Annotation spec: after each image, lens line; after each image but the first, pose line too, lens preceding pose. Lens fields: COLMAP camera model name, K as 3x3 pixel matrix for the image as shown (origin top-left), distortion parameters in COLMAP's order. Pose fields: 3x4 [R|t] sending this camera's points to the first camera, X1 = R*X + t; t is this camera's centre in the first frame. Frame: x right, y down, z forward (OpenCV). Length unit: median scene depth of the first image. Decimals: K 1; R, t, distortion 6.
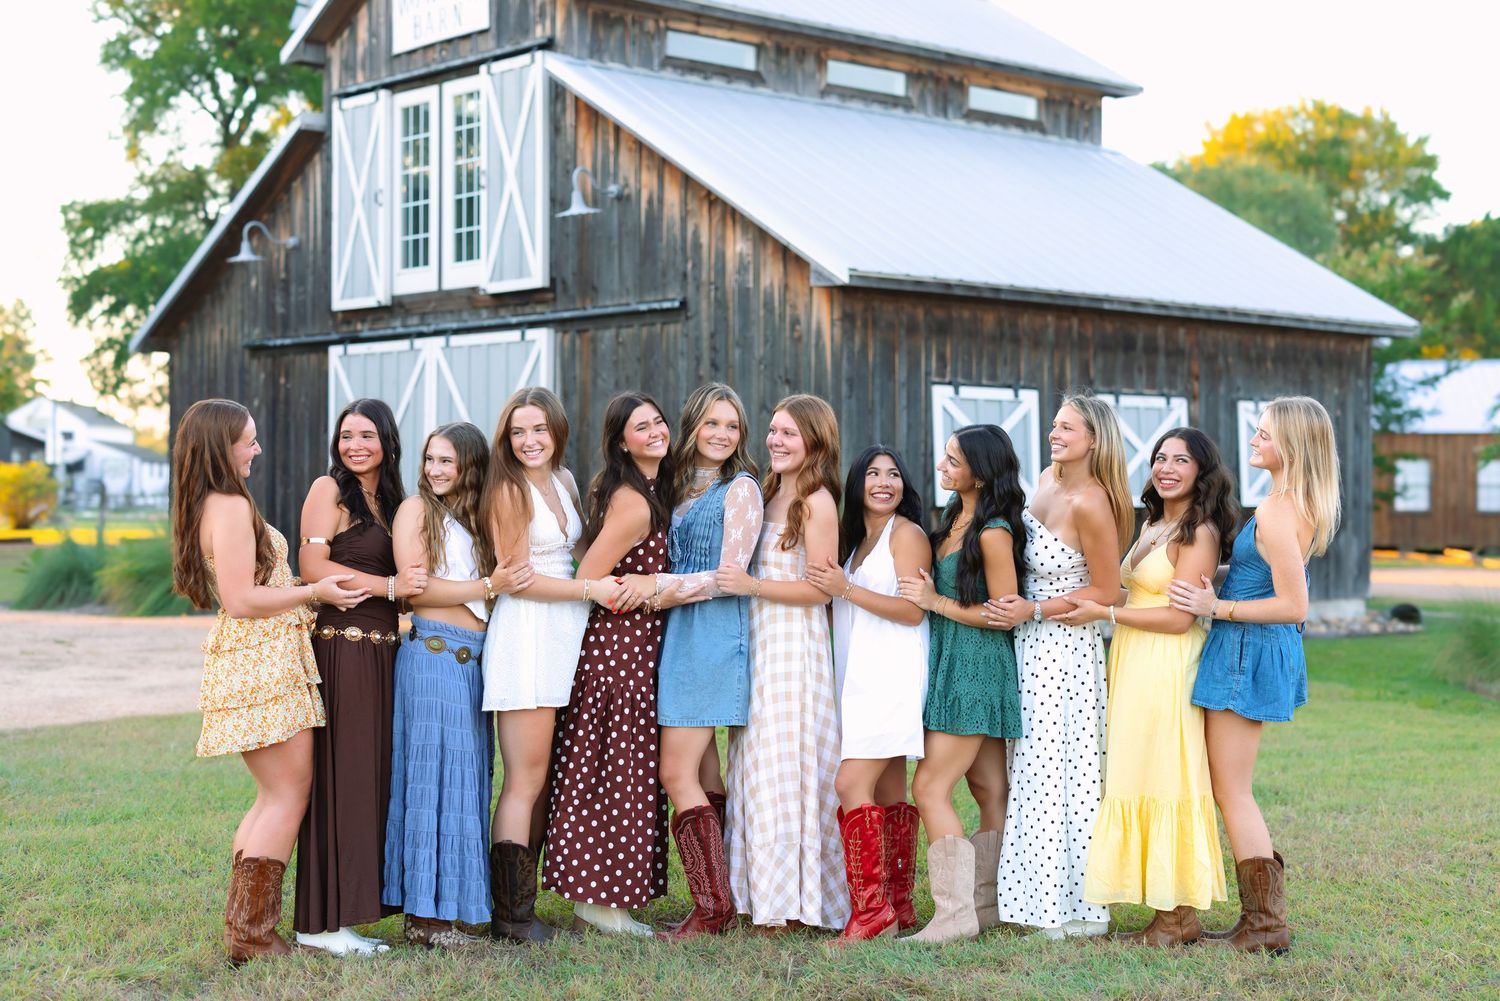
lens RADIAL K [[2208.1, 0, 733.7], [0, 2208.1, 502.9], [0, 0, 1]] dist [0.017936, 0.071341]
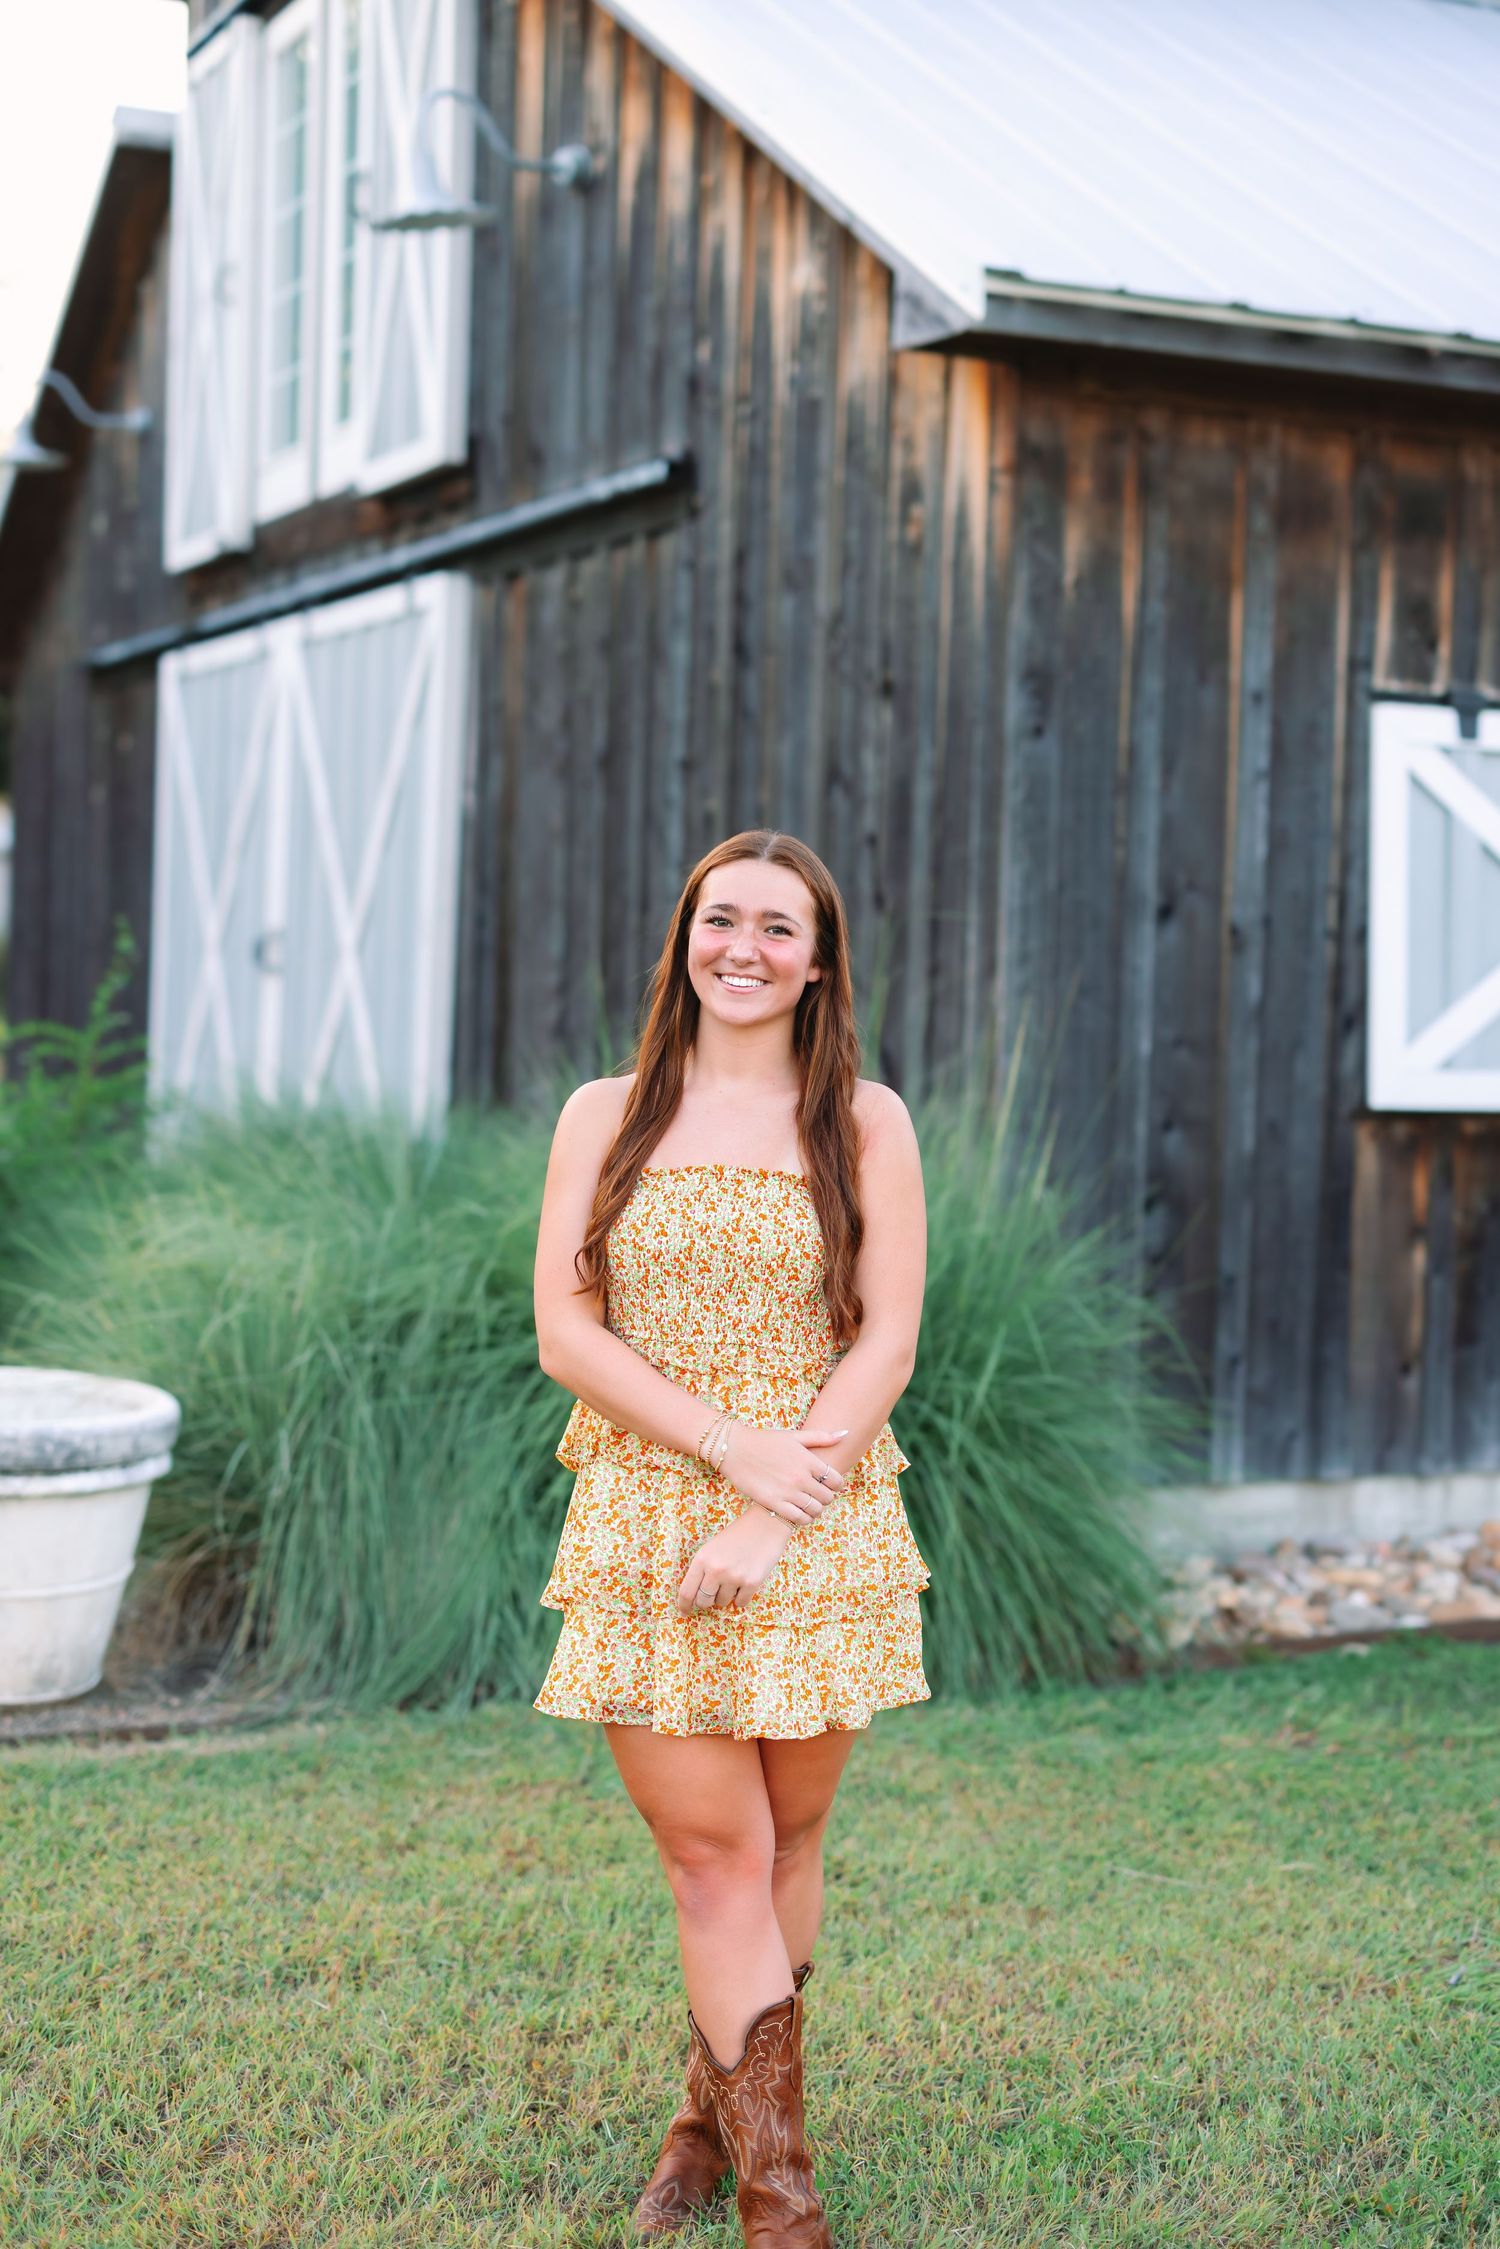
lens RADIAL K [[3220.8, 0, 738.8], [0, 3220.8, 1129.2], [0, 0, 1]] dist [0.018284, 0.023140]
pose [[0.953713, 0.040542, -0.297972, 0.124112], [-0.029274, 0.998681, 0.042185, -0.010207], [0.299289, -0.031509, 0.953642, 0.490196]]
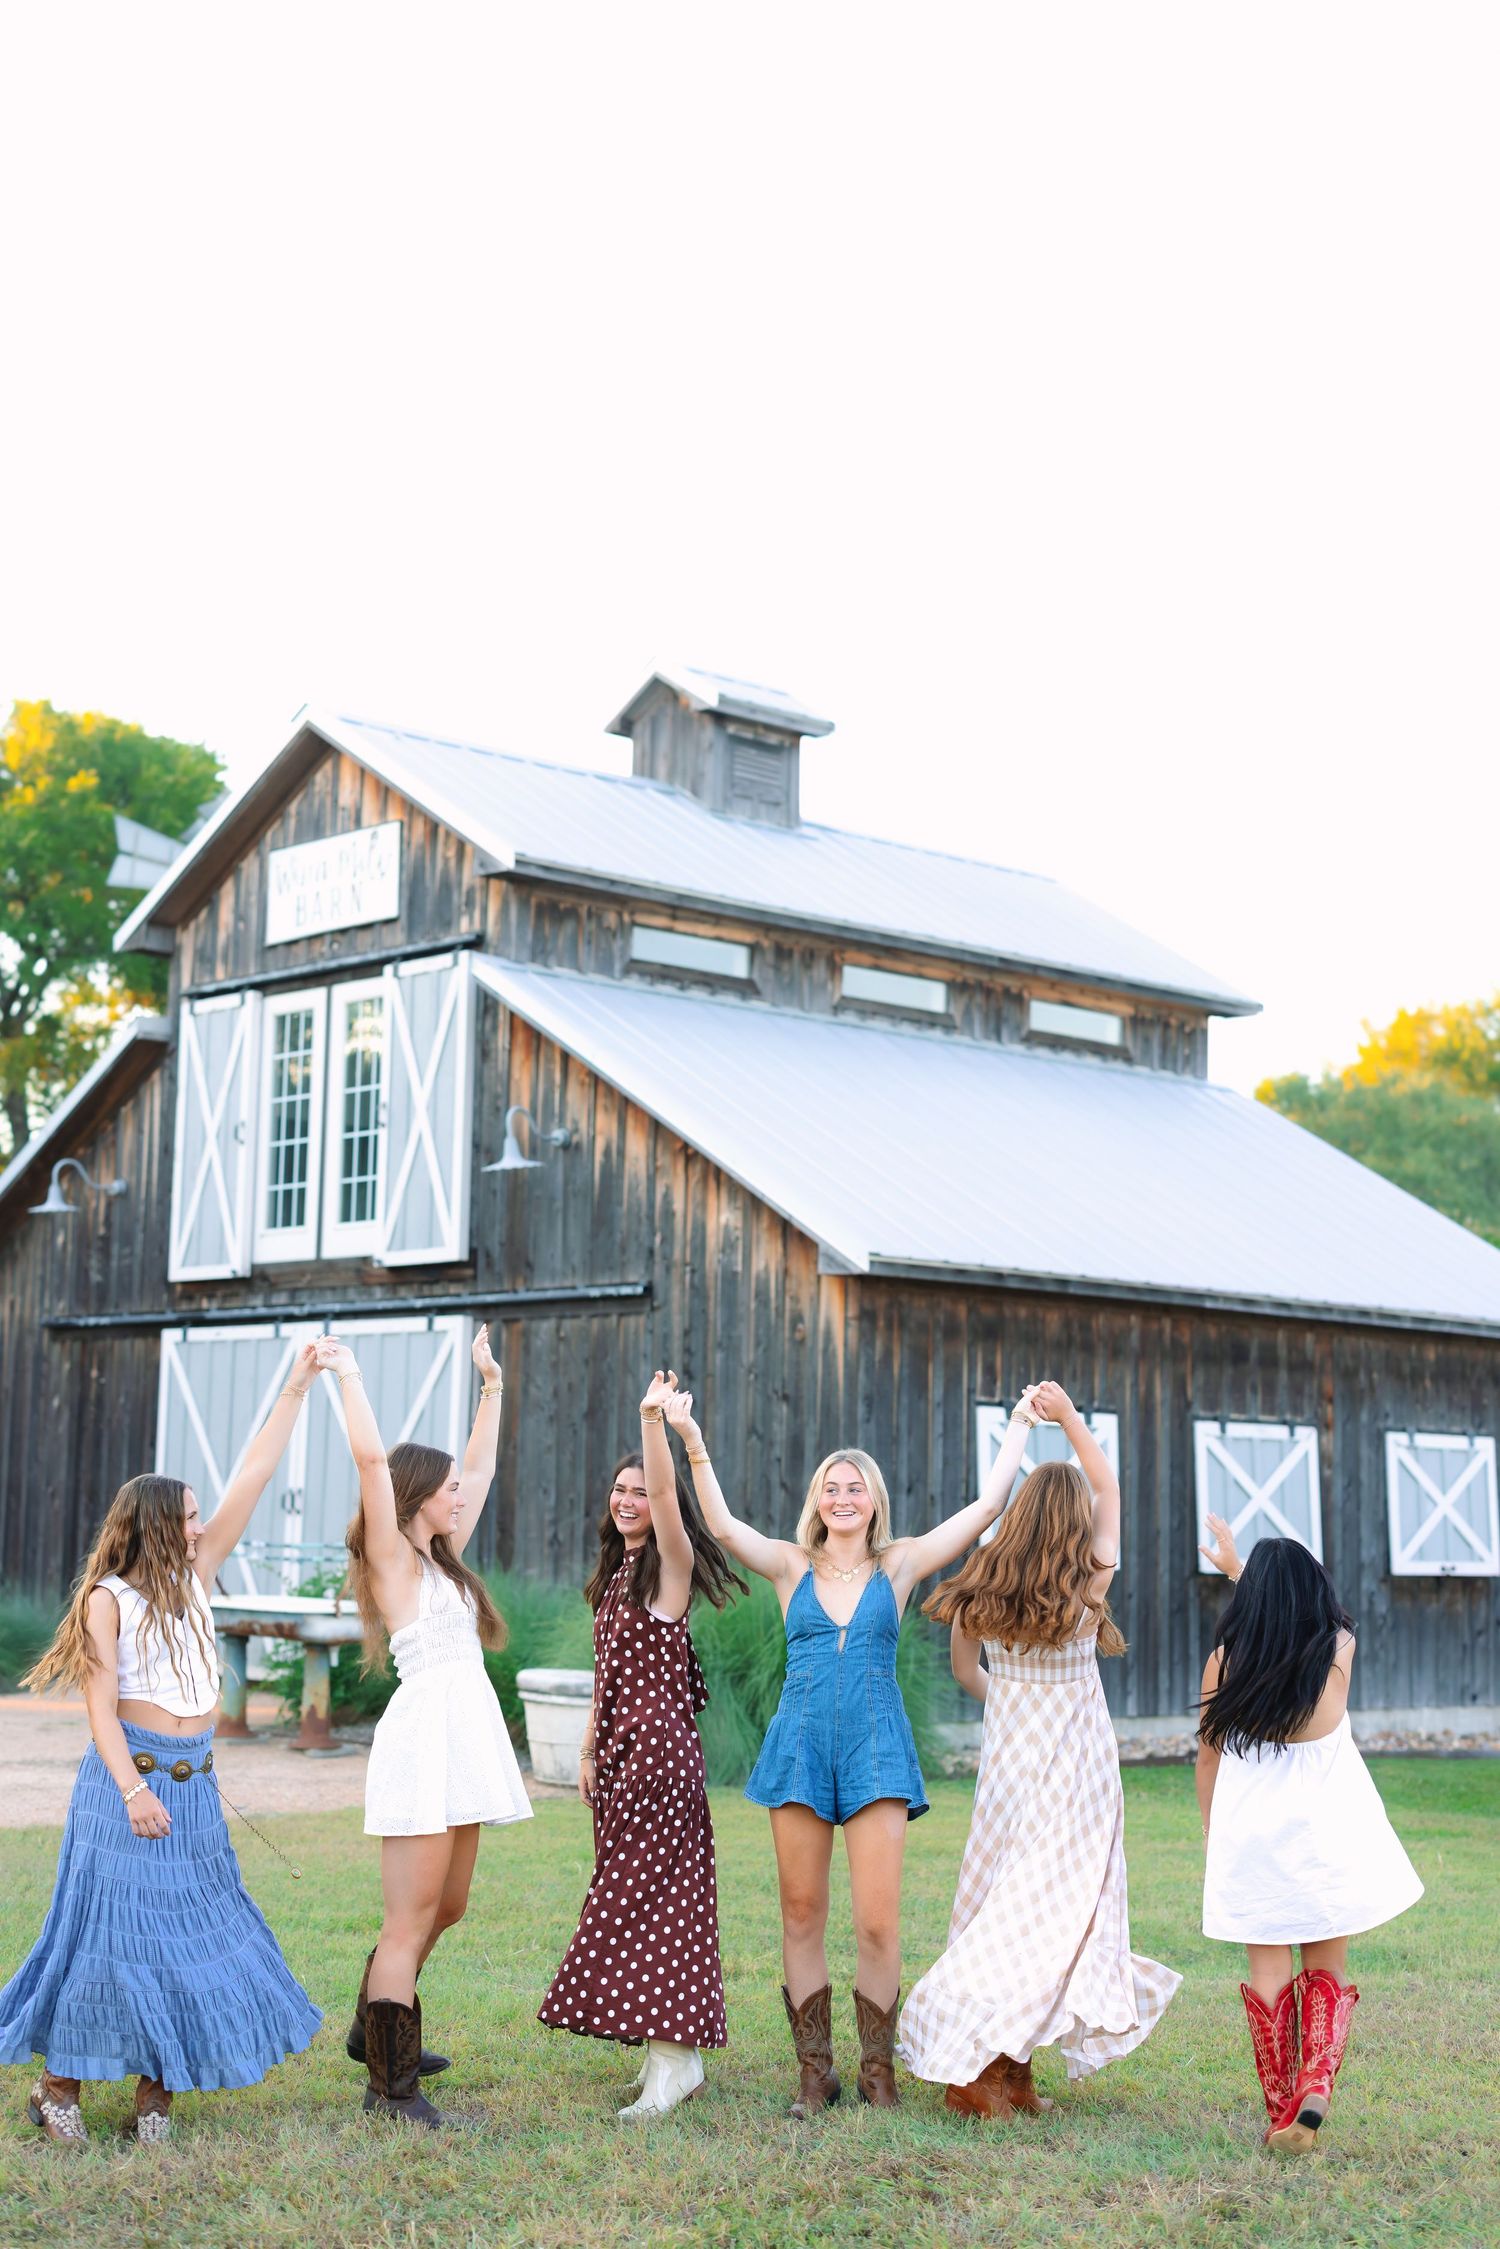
lens RADIAL K [[3223.1, 0, 736.9], [0, 3223.1, 1131.0], [0, 0, 1]] dist [0.013899, 0.018890]
pose [[0.999664, 0.022107, 0.013545, -0.007970], [-0.020241, 0.991938, -0.125095, -0.006324], [-0.016201, 0.124779, 0.992052, -0.090581]]
